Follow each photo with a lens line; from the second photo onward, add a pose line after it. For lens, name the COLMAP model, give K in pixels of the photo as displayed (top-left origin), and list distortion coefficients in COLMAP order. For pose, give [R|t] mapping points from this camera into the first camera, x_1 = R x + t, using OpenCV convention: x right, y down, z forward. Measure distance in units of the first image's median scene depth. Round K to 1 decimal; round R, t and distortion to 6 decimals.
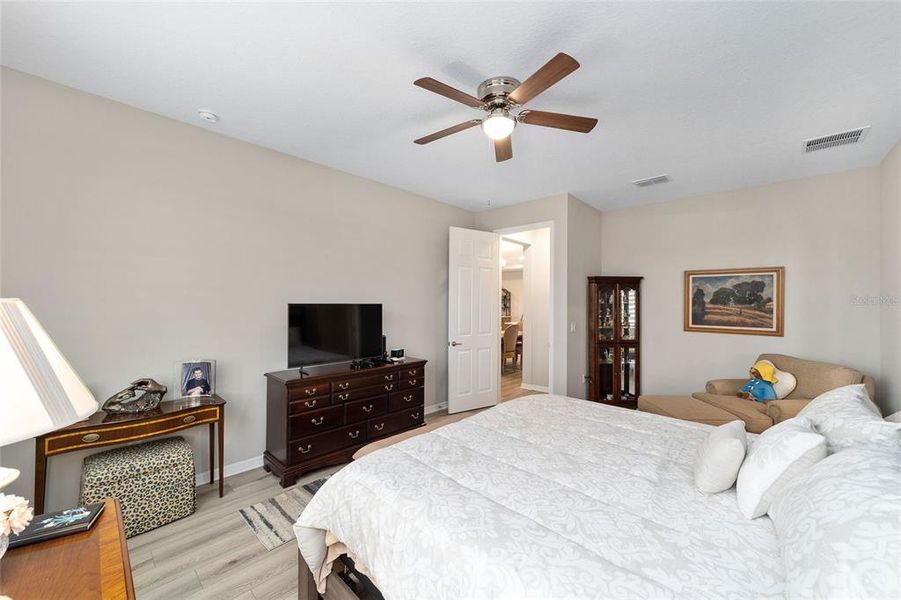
lens RADIAL K [[346.4, 0, 447.9], [0, 346.4, 302.5], [0, 0, 1]] dist [-0.001690, 0.000337]
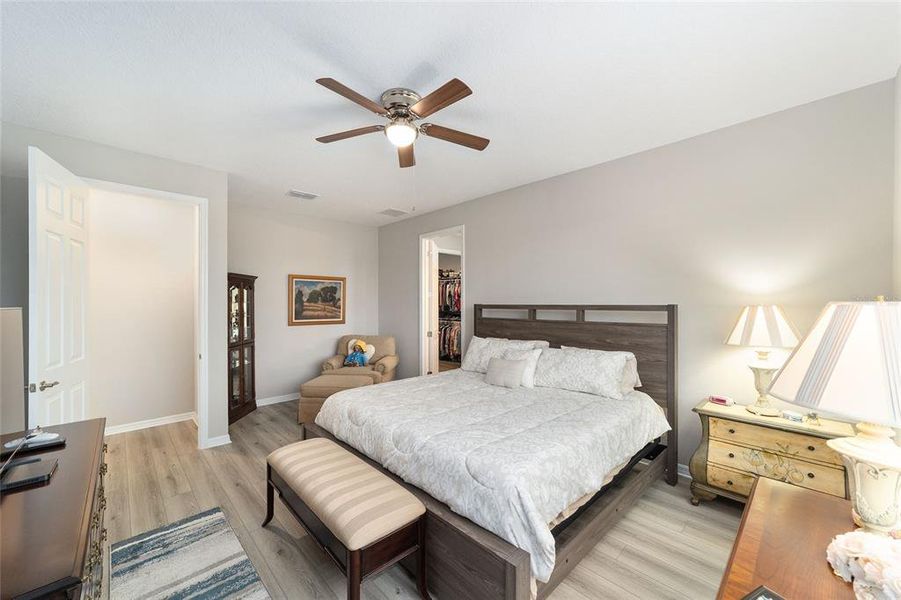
lens RADIAL K [[346.4, 0, 446.3], [0, 346.4, 300.2], [0, 0, 1]] dist [-0.001690, 0.000337]
pose [[0.059659, 0.000808, 0.998218, -0.480001], [0.001483, 0.999998, -0.000898, -0.002362], [-0.998218, 0.001534, 0.059658, 0.428005]]
